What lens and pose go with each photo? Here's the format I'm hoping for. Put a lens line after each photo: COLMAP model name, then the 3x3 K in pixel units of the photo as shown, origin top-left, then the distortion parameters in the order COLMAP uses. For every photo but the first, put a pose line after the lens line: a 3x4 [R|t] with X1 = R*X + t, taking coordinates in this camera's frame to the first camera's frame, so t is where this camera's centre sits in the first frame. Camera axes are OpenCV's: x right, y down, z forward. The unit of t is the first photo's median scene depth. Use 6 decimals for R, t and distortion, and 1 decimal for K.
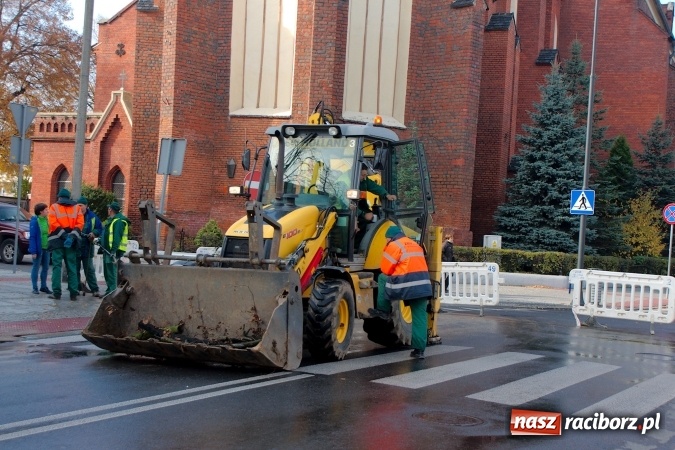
lens RADIAL K [[1085.4, 0, 337.5], [0, 1085.4, 225.0], [0, 0, 1]] dist [-0.055026, -0.096612]
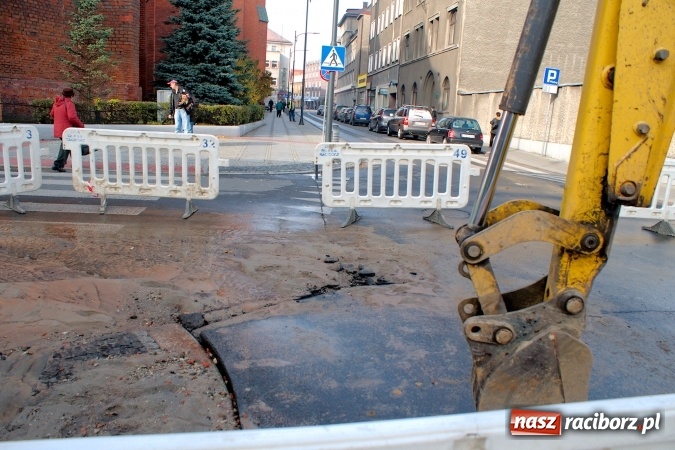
lens RADIAL K [[535.9, 0, 337.5], [0, 535.9, 225.0], [0, 0, 1]] dist [-0.152924, 0.126527]
pose [[0.768265, -0.152651, 0.621665, -0.069059], [-0.018662, 0.965397, 0.260117, 0.000087], [-0.639860, -0.211440, 0.738831, 0.460800]]
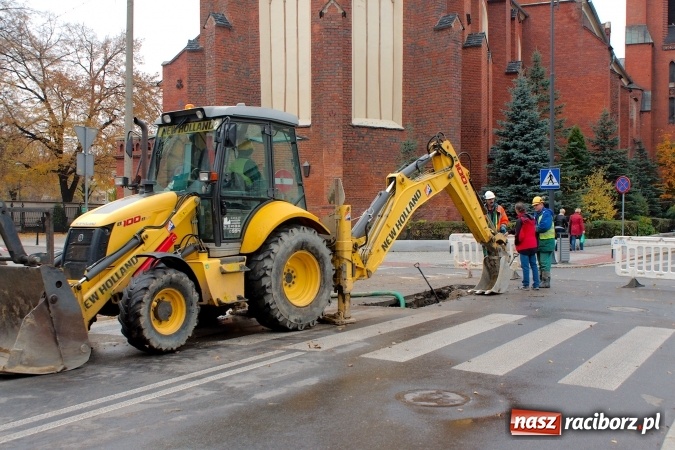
lens RADIAL K [[806.2, 0, 337.5], [0, 806.2, 225.0], [0, 0, 1]] dist [-0.092110, -0.007485]
pose [[0.997640, -0.058957, -0.035195, 0.013226], [0.059516, 0.998114, 0.015052, 0.002321], [0.034242, -0.017112, 0.999267, 0.072059]]
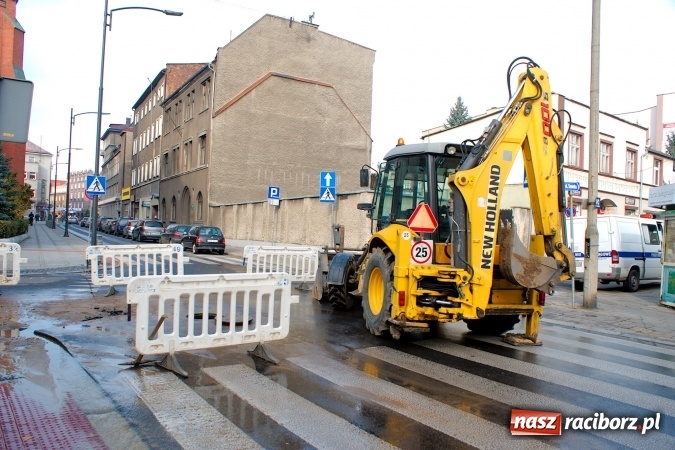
lens RADIAL K [[535.9, 0, 337.5], [0, 535.9, 225.0], [0, 0, 1]] dist [-0.152924, 0.126527]
pose [[0.436973, -0.039973, 0.898586, -0.157207], [-0.020342, 0.998317, 0.054301, -0.010051], [-0.899245, -0.042007, 0.435424, 0.353271]]
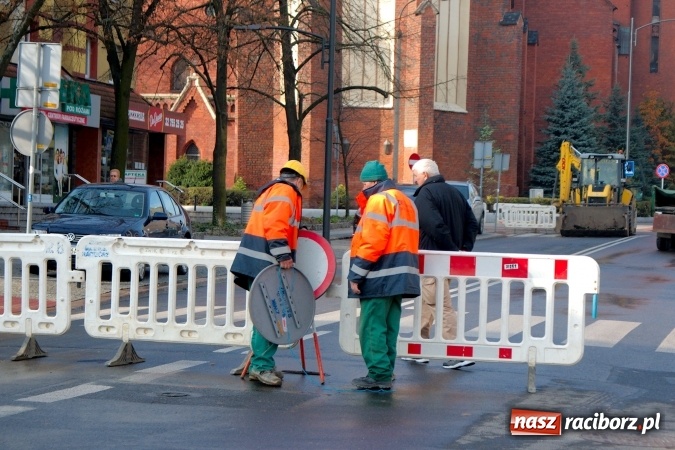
lens RADIAL K [[1973.5, 0, 337.5], [0, 1973.5, 225.0], [0, 0, 1]] dist [0.104428, 0.058140]
pose [[0.967056, -0.041104, 0.251223, -0.735564], [0.031651, 0.998635, 0.041556, -0.057346], [-0.252588, -0.032235, 0.967037, -1.387493]]
